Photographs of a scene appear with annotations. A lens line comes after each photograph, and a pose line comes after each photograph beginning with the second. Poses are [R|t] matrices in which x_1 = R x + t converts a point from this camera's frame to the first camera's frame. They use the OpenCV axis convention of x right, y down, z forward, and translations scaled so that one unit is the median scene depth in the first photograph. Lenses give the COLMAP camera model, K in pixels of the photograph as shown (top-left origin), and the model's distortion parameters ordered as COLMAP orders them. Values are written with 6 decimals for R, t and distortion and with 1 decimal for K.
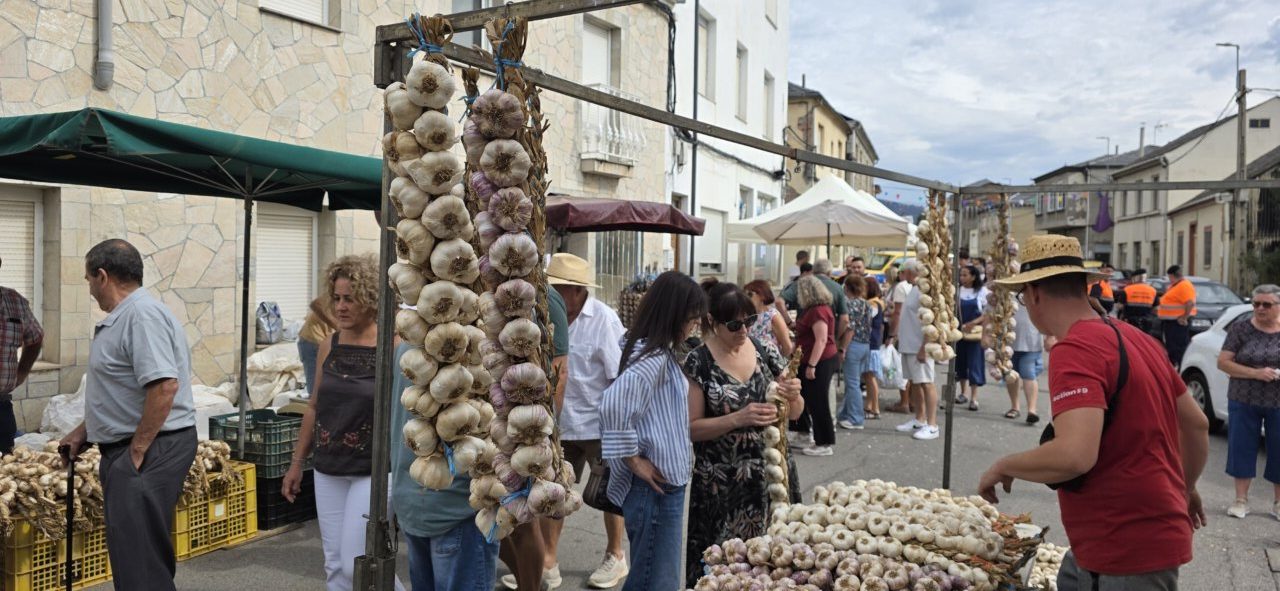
lens RADIAL K [[861.2, 0, 642.2], [0, 861.2, 267.0], [0, 0, 1]] dist [0.021666, -0.035404]
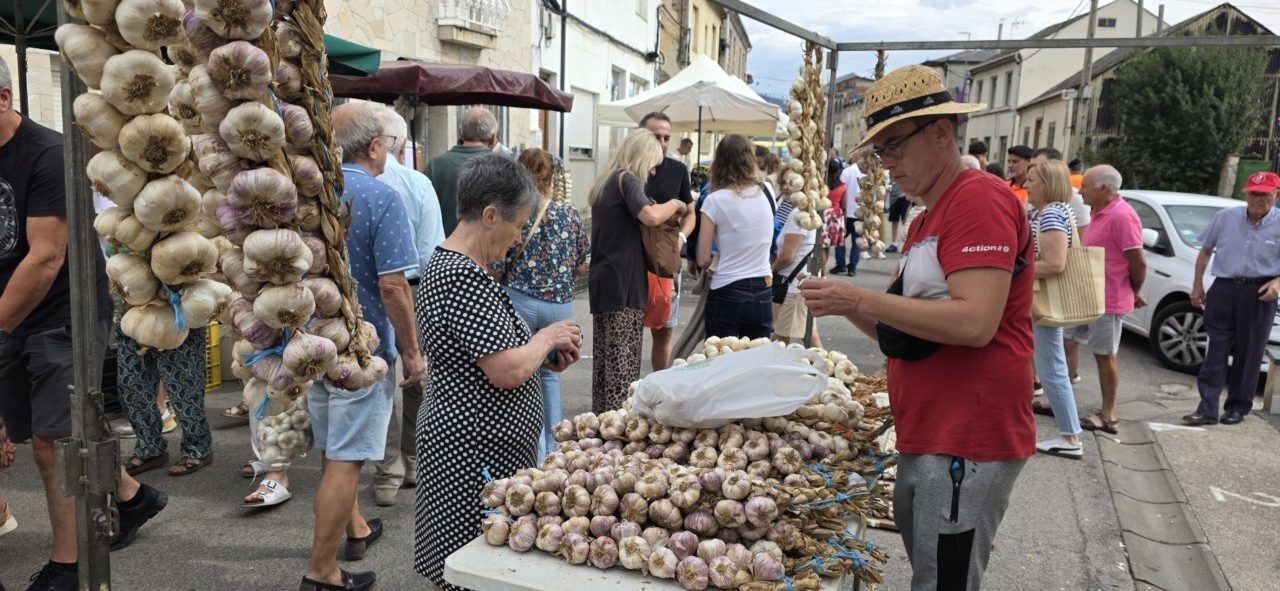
lens RADIAL K [[864.7, 0, 639.4], [0, 864.7, 287.8], [0, 0, 1]] dist [0.003134, -0.010146]
pose [[0.989464, -0.003884, 0.144725, 0.027792], [-0.018121, 0.988457, 0.150413, 0.040204], [-0.143639, -0.151451, 0.977973, 0.104336]]
